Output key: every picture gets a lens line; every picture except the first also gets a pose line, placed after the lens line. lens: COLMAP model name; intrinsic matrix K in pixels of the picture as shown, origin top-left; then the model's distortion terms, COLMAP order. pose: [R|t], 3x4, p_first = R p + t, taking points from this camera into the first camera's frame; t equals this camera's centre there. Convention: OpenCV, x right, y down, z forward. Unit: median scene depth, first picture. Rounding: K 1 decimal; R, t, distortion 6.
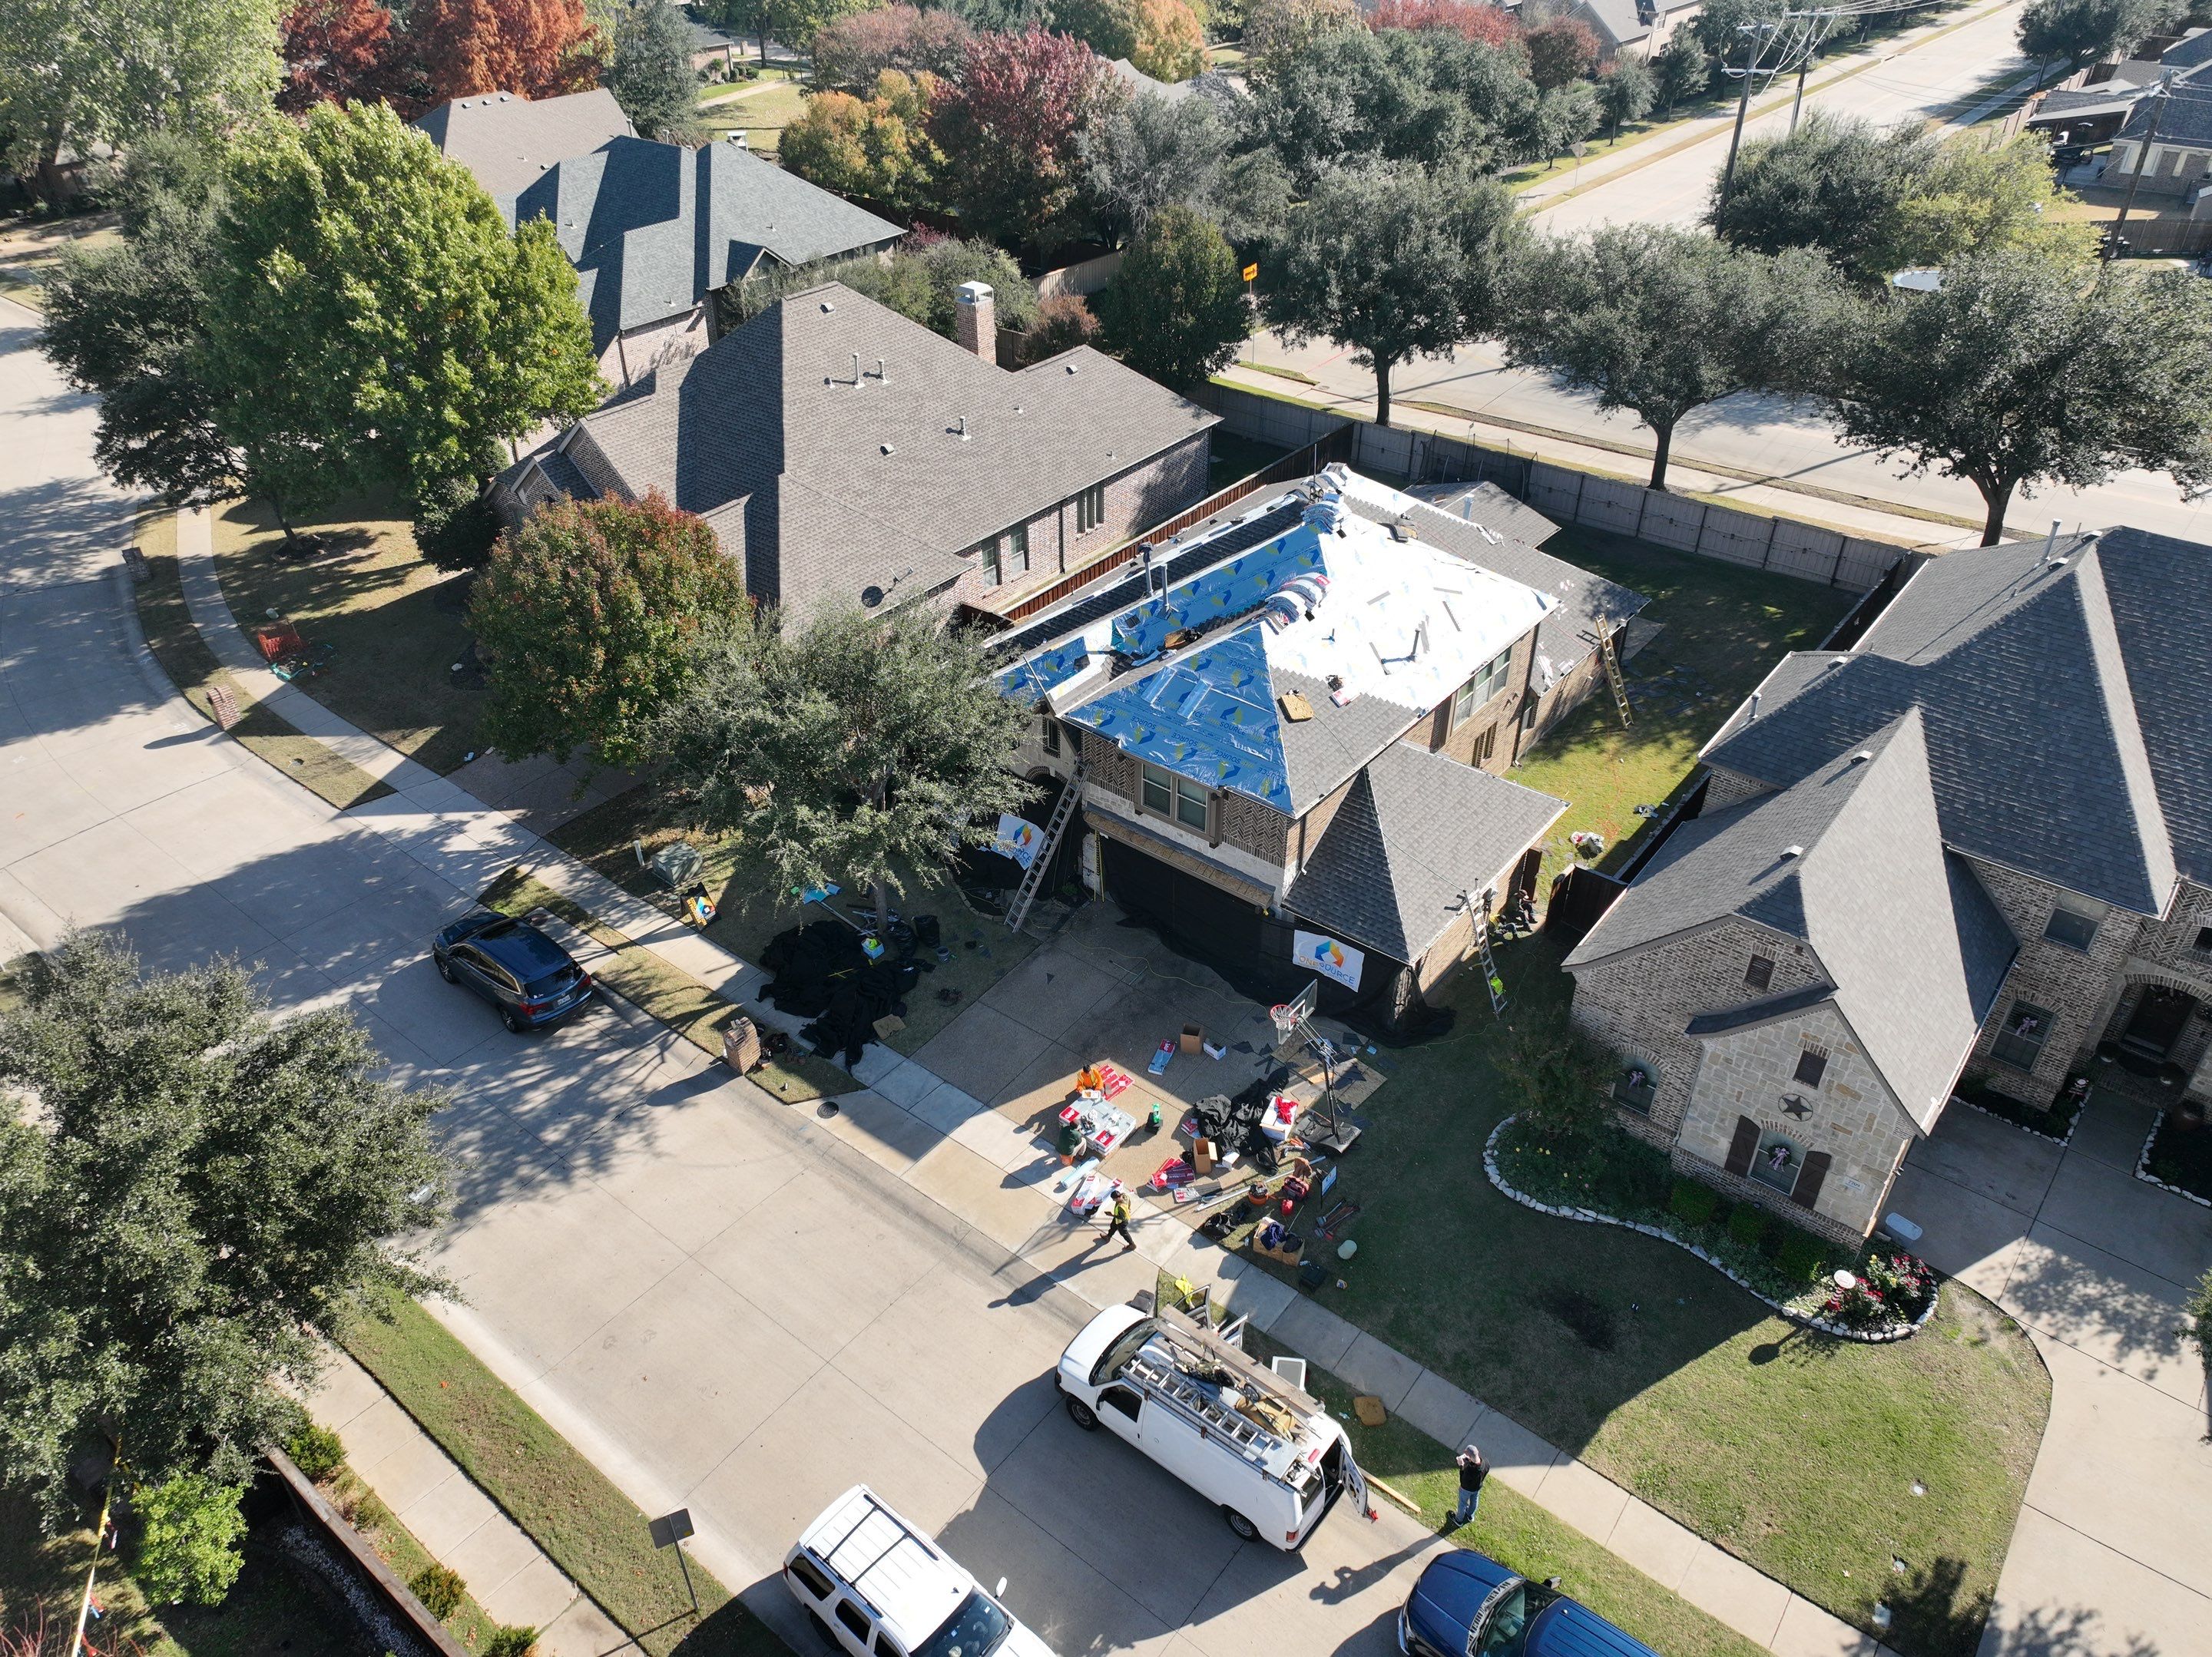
lens RADIAL K [[1532.8, 0, 1106.0], [0, 1532.8, 828.5], [0, 0, 1]] dist [0.002937, -0.001119]
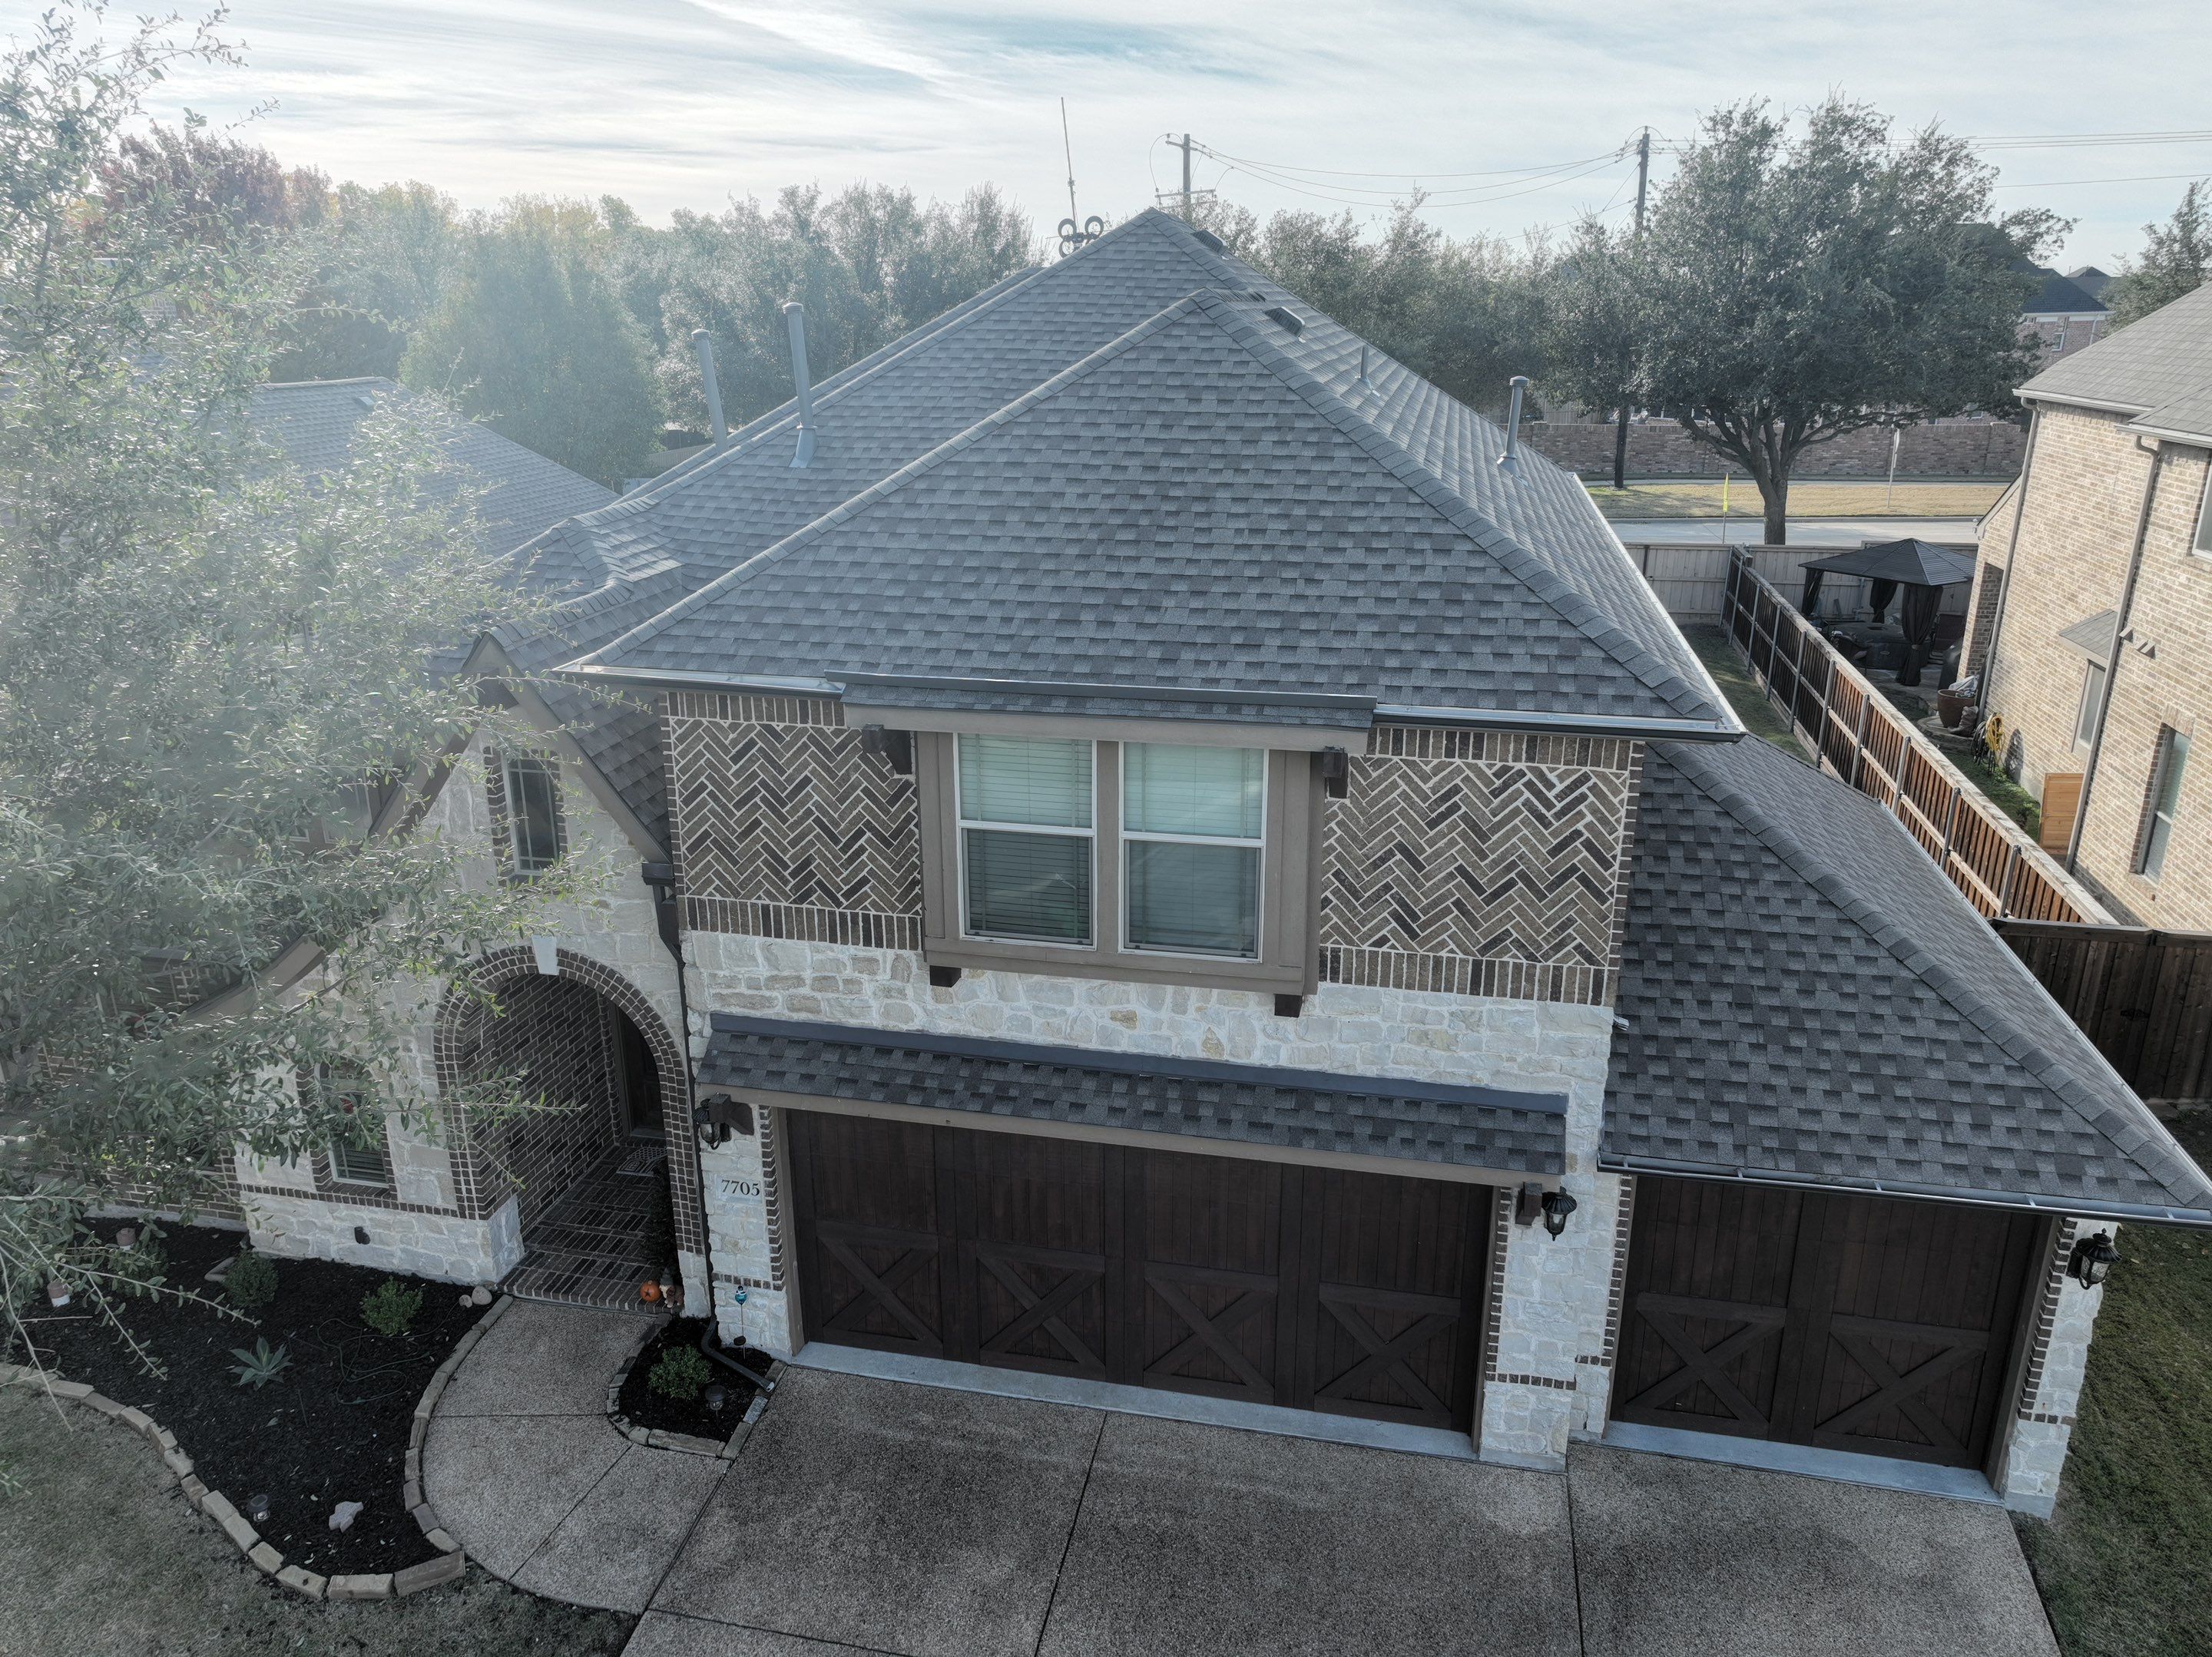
lens RADIAL K [[1532.8, 0, 1106.0], [0, 1532.8, 828.5], [0, 0, 1]] dist [0.002937, -0.001119]
pose [[0.893951, -0.144484, 0.424236, -0.059444], [0.260851, 0.937487, -0.230381, 0.032191], [-0.364429, 0.316611, 0.875756, 0.713676]]
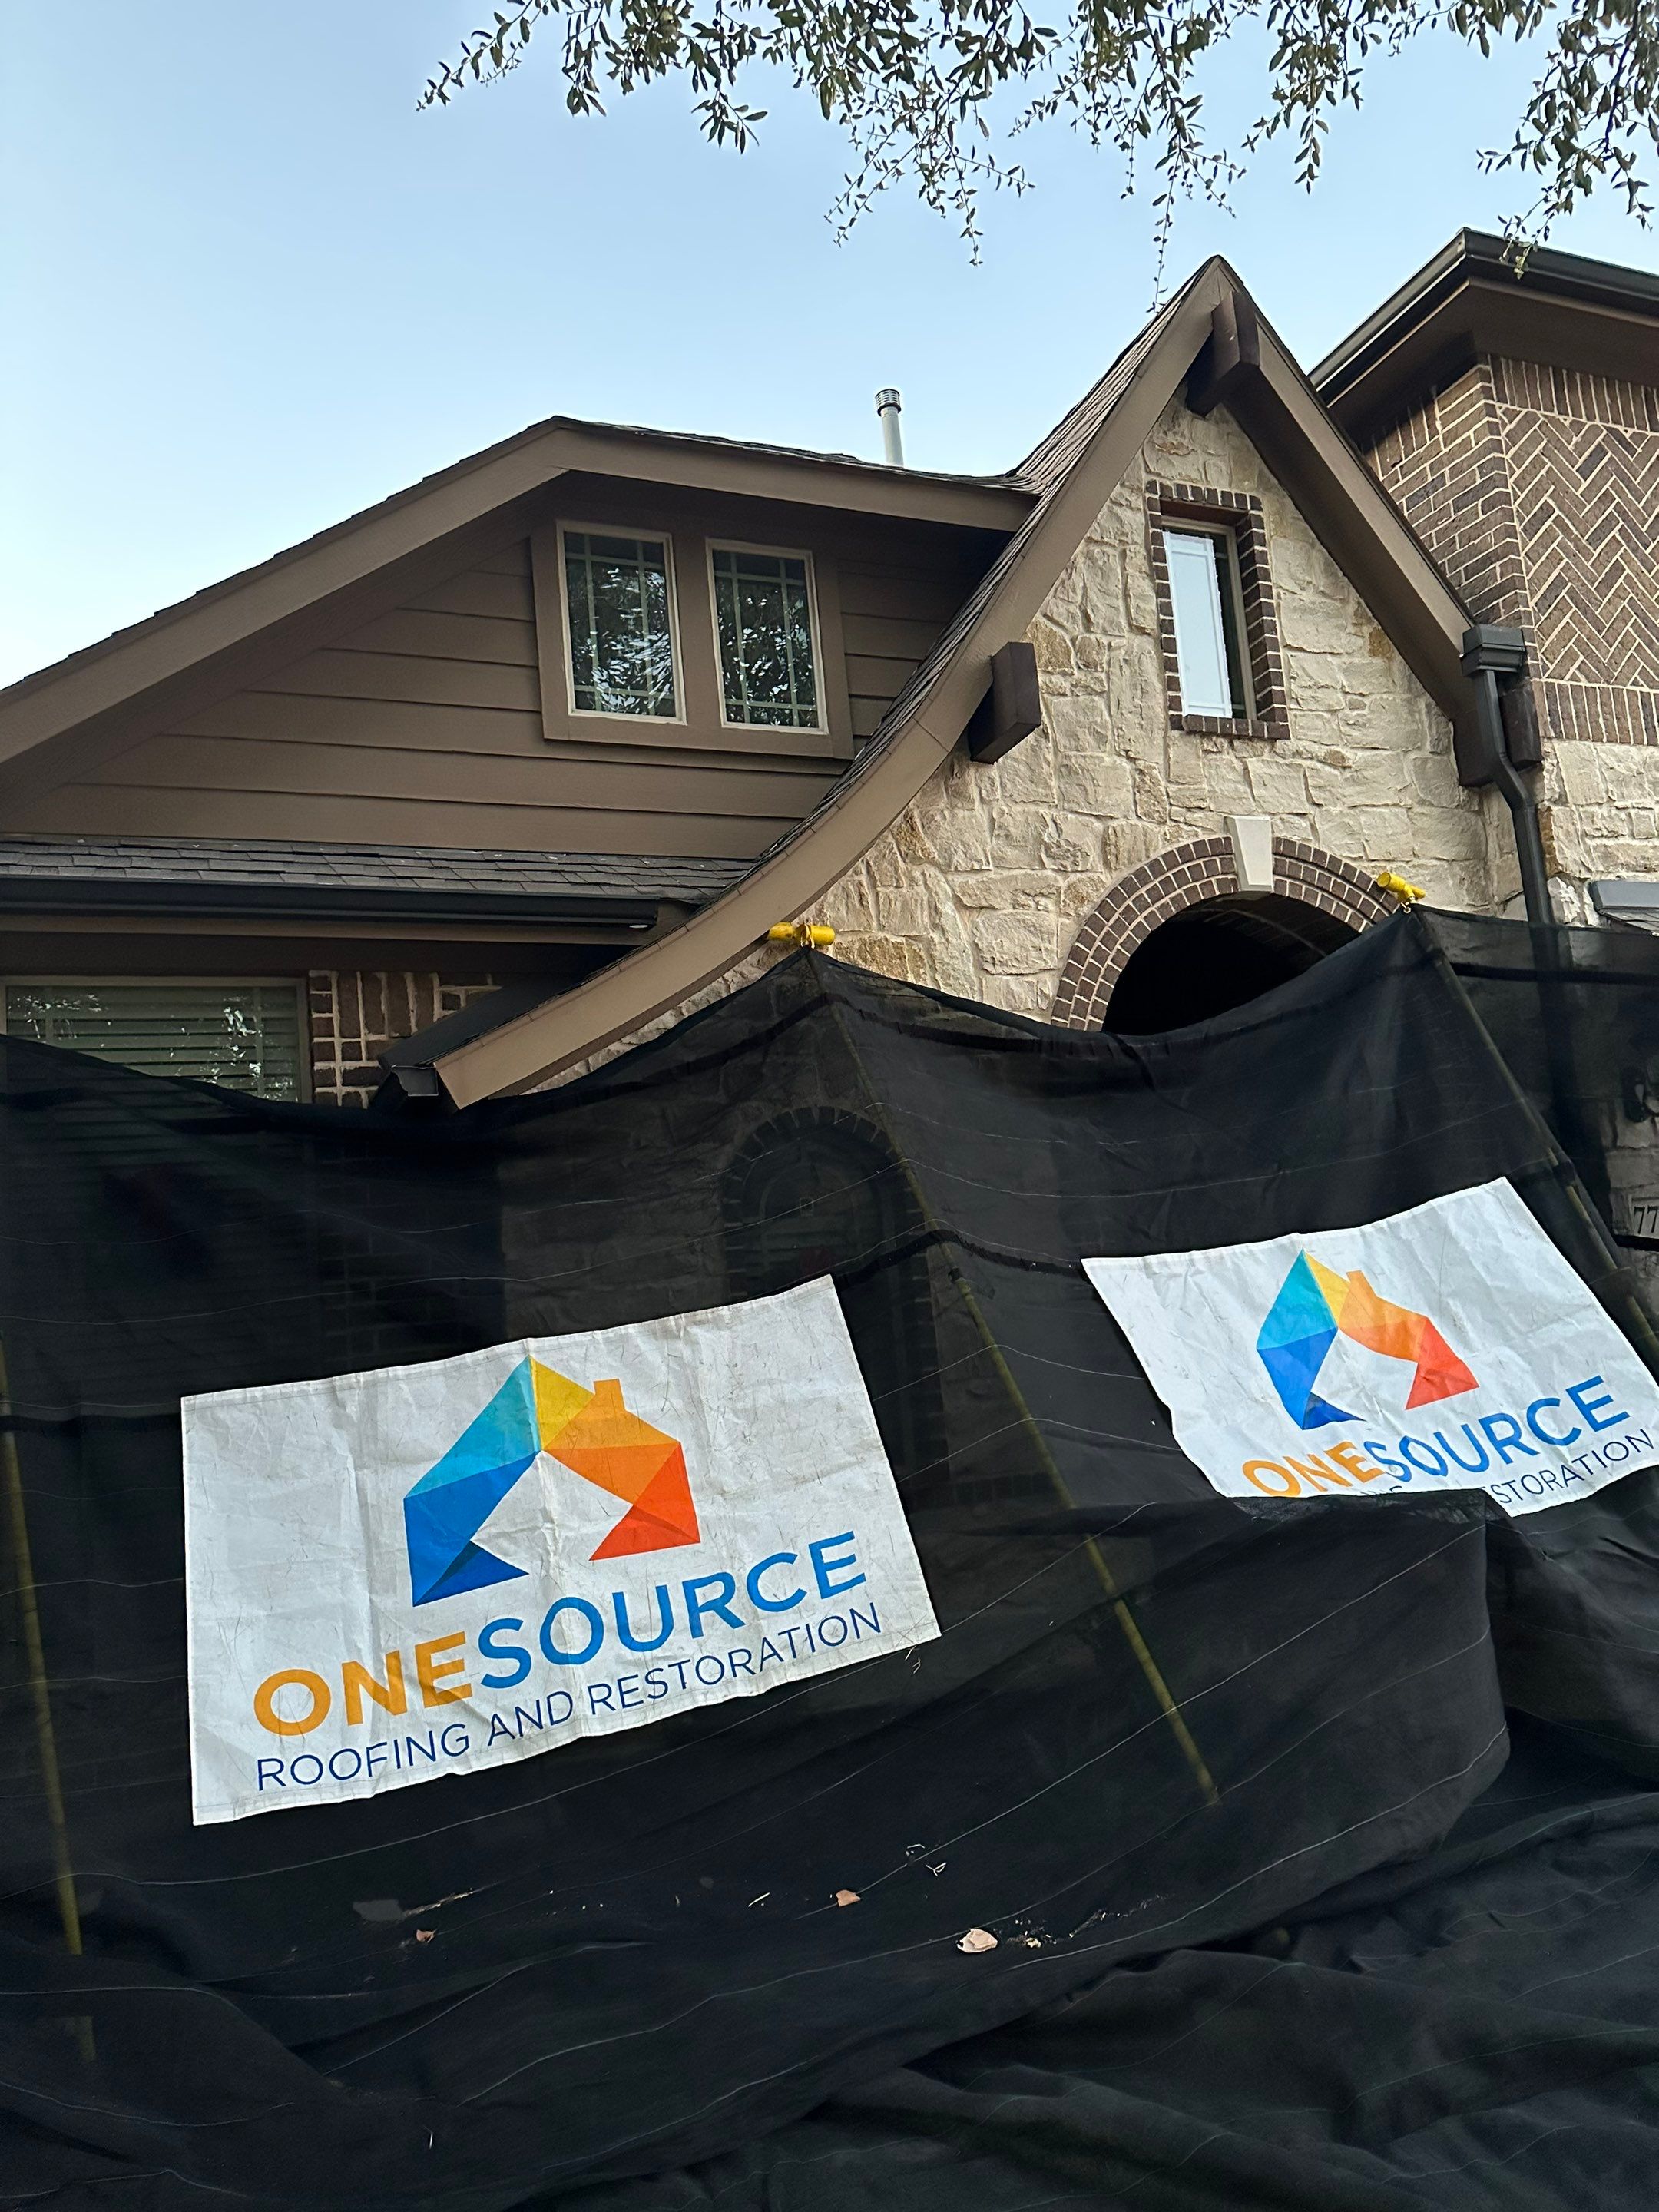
lens RADIAL K [[1412.7, 0, 829.5], [0, 1412.7, 1106.0], [0, 0, 1]] dist [0.115802, -0.134484]
pose [[0.489396, 0.075549, 0.868783, -0.178704], [0.577806, 0.718088, -0.387930, 0.011454], [-0.653171, 0.691840, 0.307776, 1.005935]]
